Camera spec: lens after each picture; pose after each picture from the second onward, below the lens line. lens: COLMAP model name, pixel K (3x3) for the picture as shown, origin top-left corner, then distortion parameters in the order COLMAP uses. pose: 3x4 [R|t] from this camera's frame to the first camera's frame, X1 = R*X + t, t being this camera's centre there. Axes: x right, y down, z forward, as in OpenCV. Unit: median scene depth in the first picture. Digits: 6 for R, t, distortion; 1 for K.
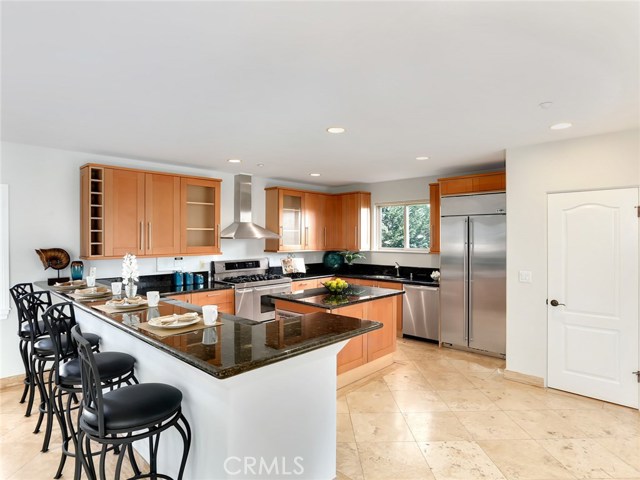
lens RADIAL K [[362.2, 0, 322.4], [0, 362.2, 238.2], [0, 0, 1]] dist [-0.053143, 0.024054]
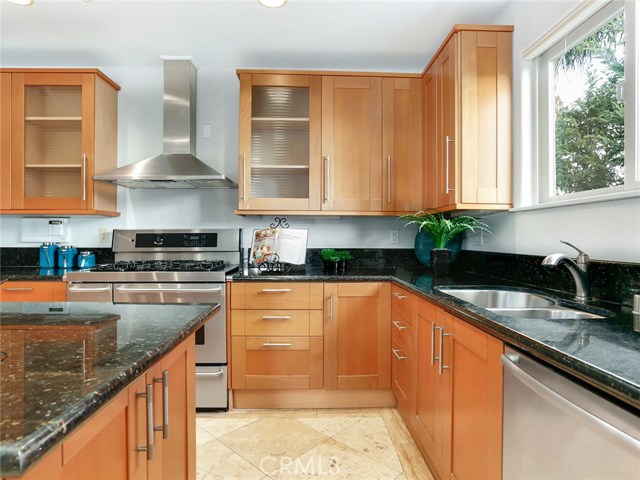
lens RADIAL K [[362.2, 0, 320.2], [0, 362.2, 240.9], [0, 0, 1]] dist [-0.053143, 0.024054]
pose [[0.706450, 0.007871, -0.707720, 0.296070], [-0.004221, 0.999967, 0.006908, 0.076666], [0.707751, -0.001893, 0.706460, 0.845050]]
